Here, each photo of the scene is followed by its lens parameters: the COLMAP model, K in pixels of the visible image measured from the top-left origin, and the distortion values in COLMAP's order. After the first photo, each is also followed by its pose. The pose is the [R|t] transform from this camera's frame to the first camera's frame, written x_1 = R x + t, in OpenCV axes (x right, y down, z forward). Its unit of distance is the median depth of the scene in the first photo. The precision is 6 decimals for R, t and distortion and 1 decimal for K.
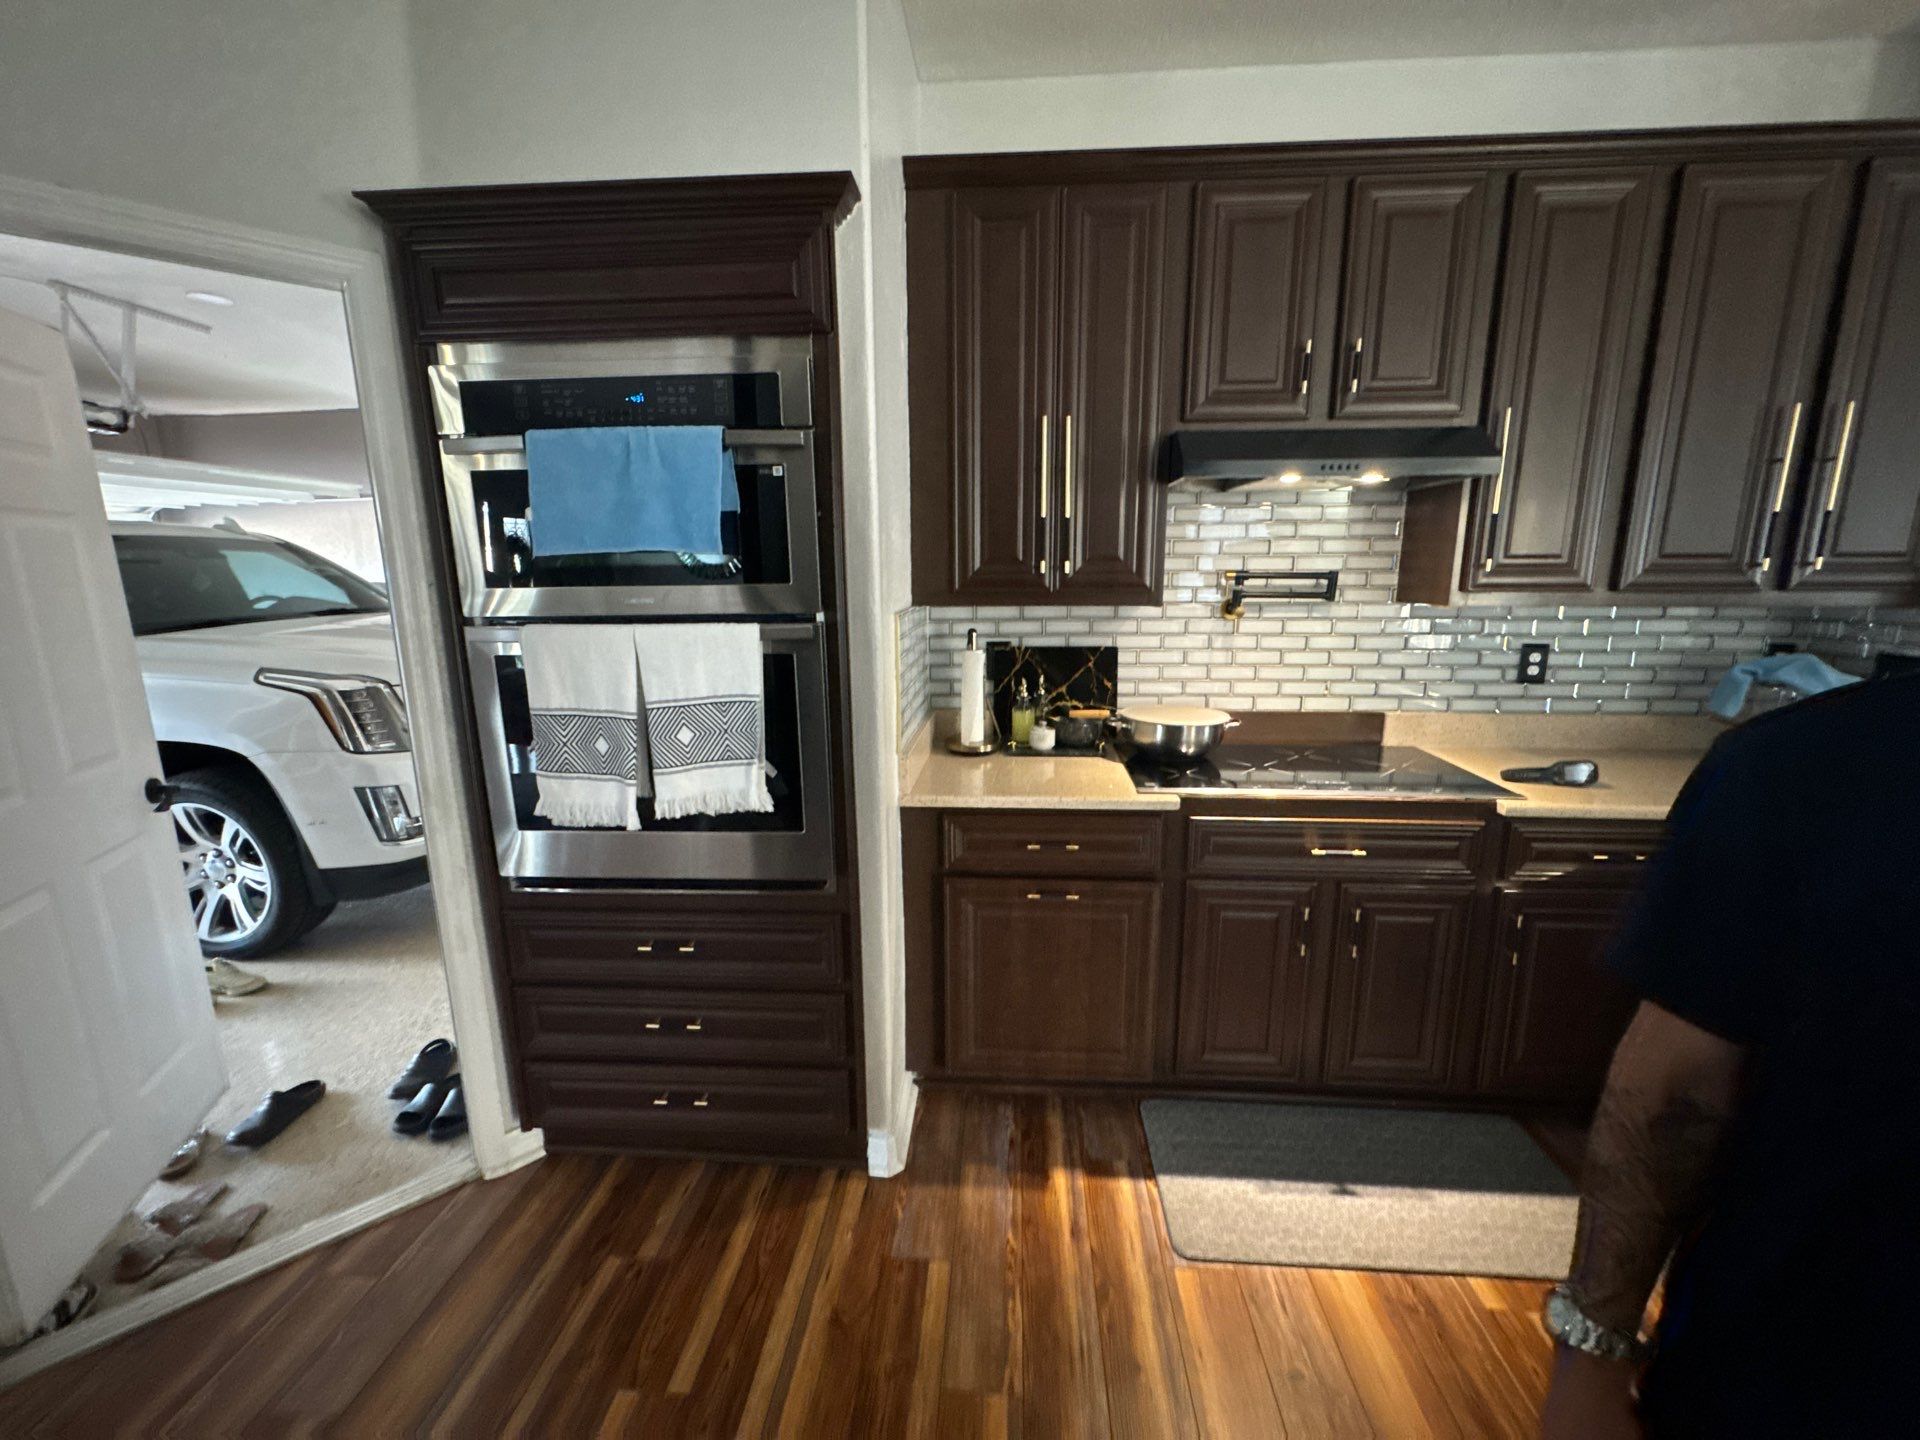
lens RADIAL K [[728.9, 0, 975.9], [0, 728.9, 718.8], [0, 0, 1]] dist [0.000701, 0.000208]
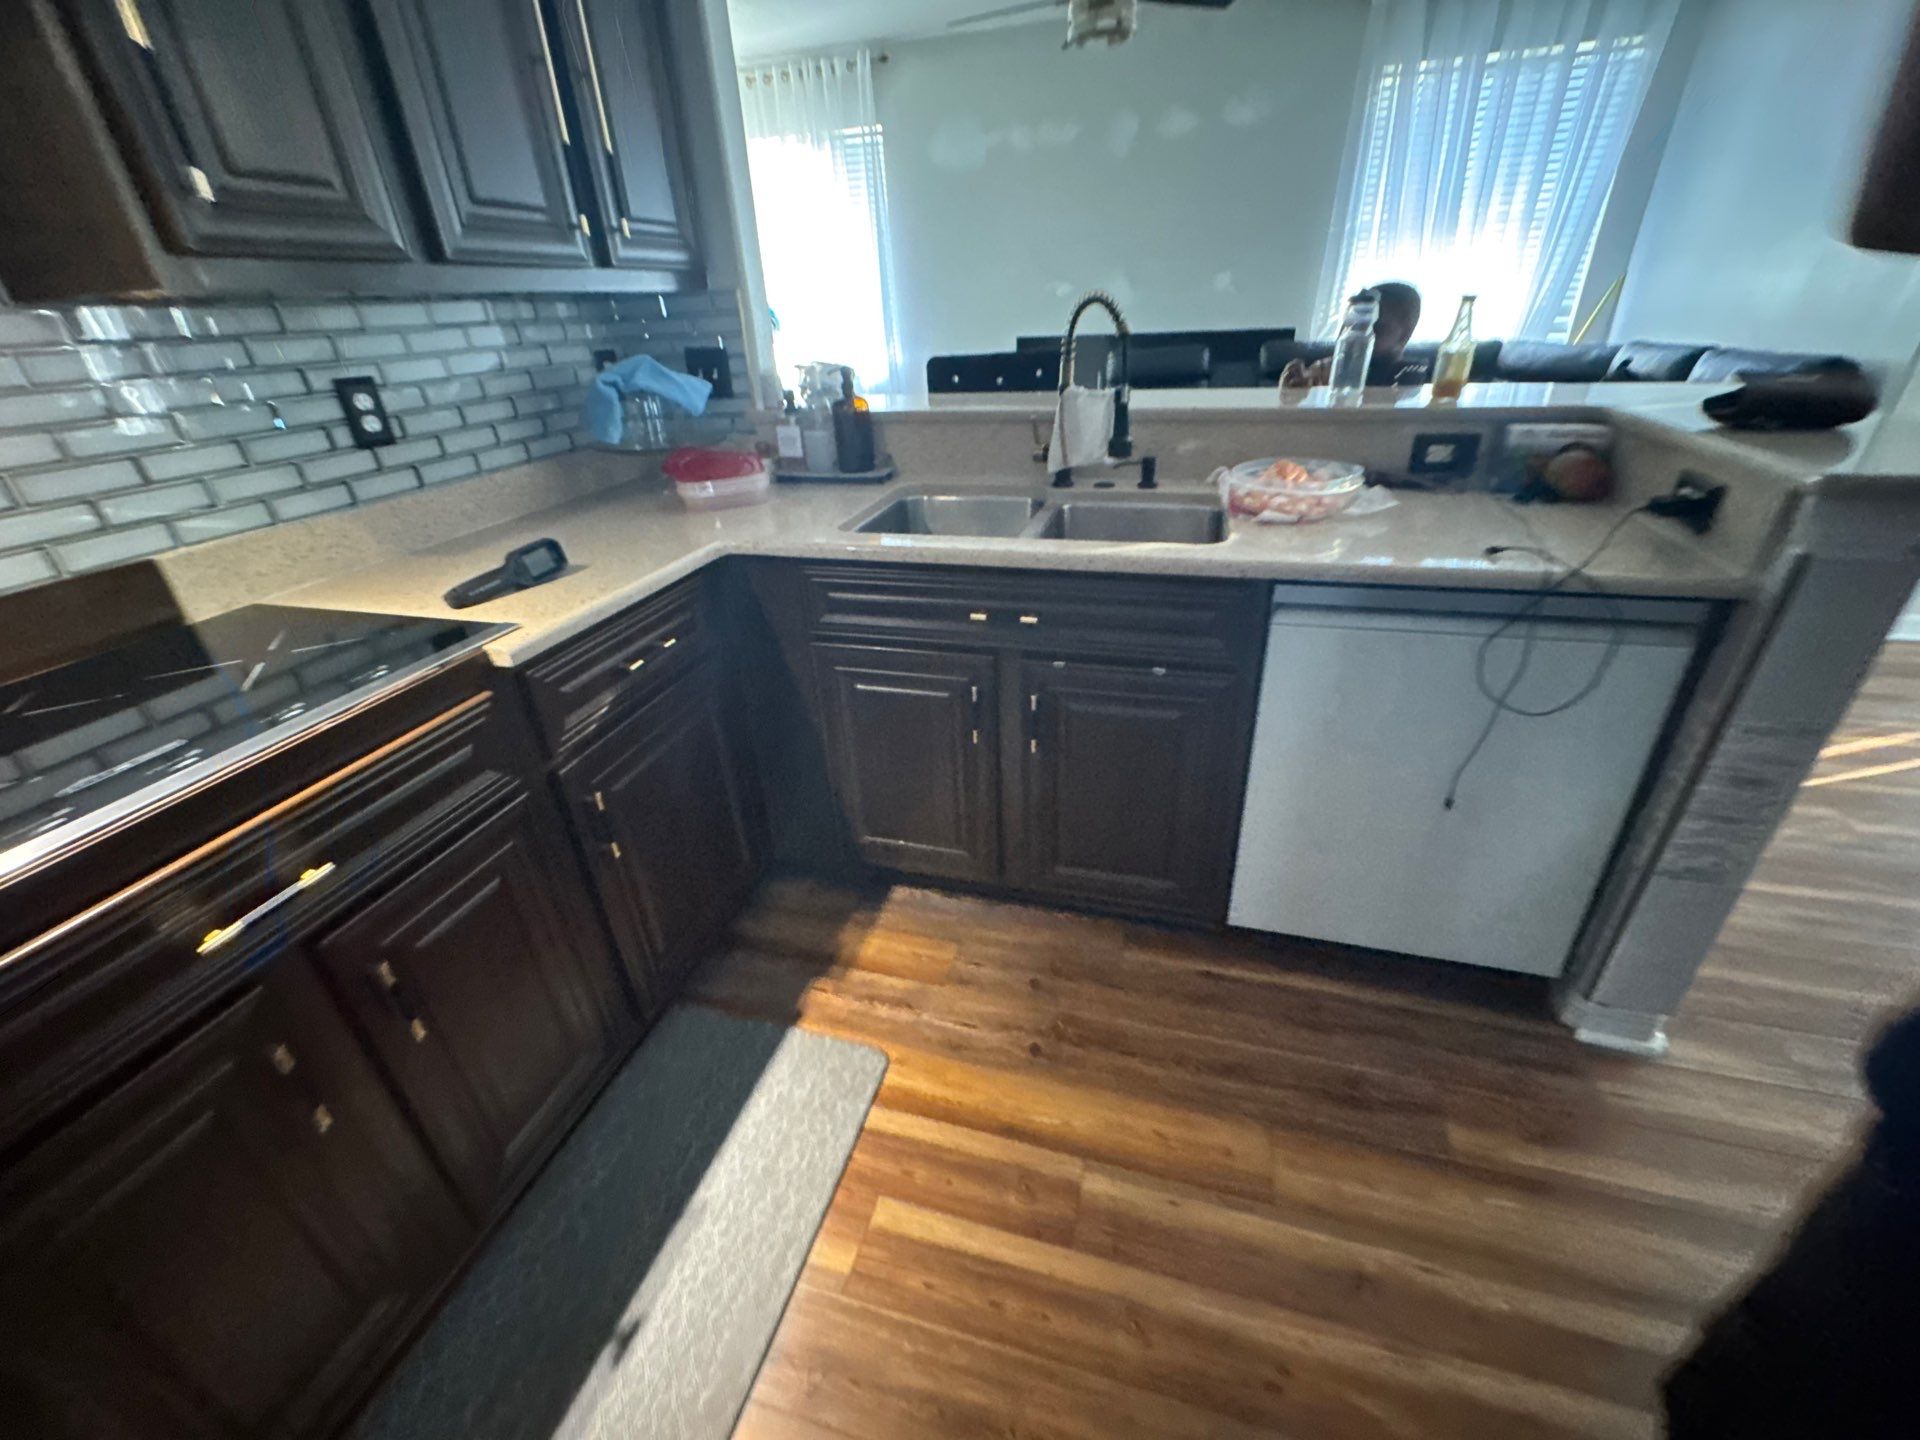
lens RADIAL K [[771.7, 0, 955.9], [0, 771.7, 717.7], [0, 0, 1]] dist [-0.000219, 0.000085]
pose [[0.208371, -0.465506, 0.860166, 0.227494], [0.233320, 0.877738, 0.418495, -0.006910], [-0.949812, 0.113492, 0.291506, 0.446030]]
